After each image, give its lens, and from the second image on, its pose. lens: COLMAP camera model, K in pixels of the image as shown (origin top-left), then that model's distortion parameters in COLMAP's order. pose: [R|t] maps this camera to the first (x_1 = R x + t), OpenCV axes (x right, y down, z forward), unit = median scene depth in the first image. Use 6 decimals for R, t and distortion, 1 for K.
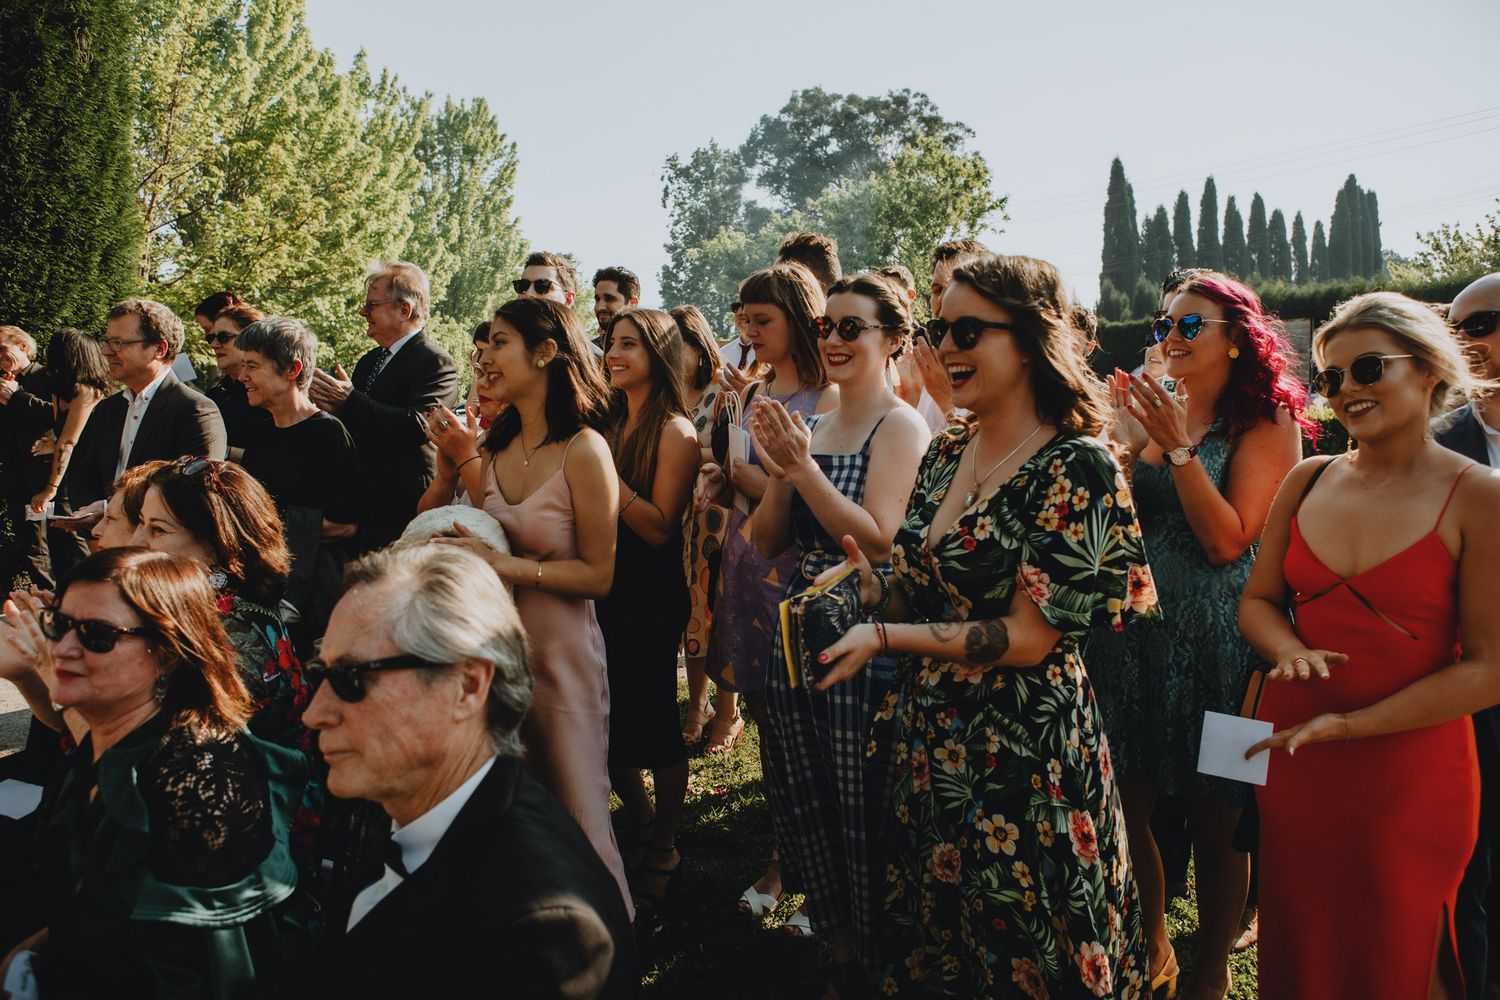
lens RADIAL K [[1065.2, 0, 750.0], [0, 1065.2, 500.0], [0, 0, 1]] dist [-0.093736, 0.090192]
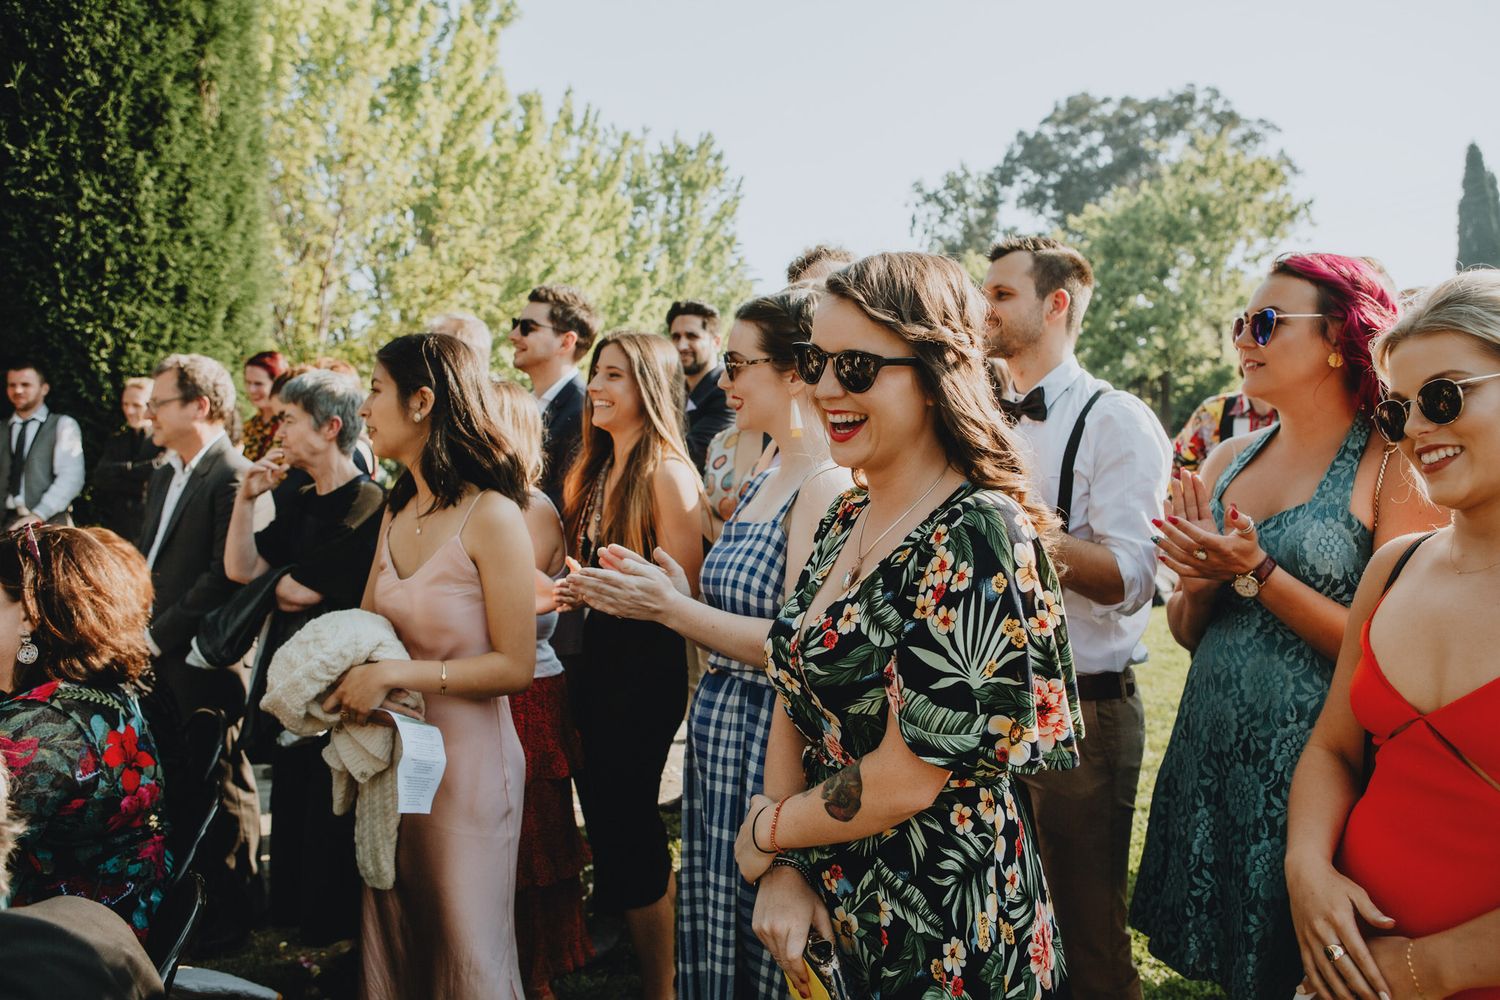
lens RADIAL K [[1203.6, 0, 750.0], [0, 1203.6, 500.0], [0, 0, 1]] dist [-0.068542, 0.108623]
pose [[0.976079, -0.008517, -0.217248, 0.093595], [-0.003547, 0.998476, -0.055080, -0.002531], [0.217386, 0.054533, 0.974561, 0.041949]]
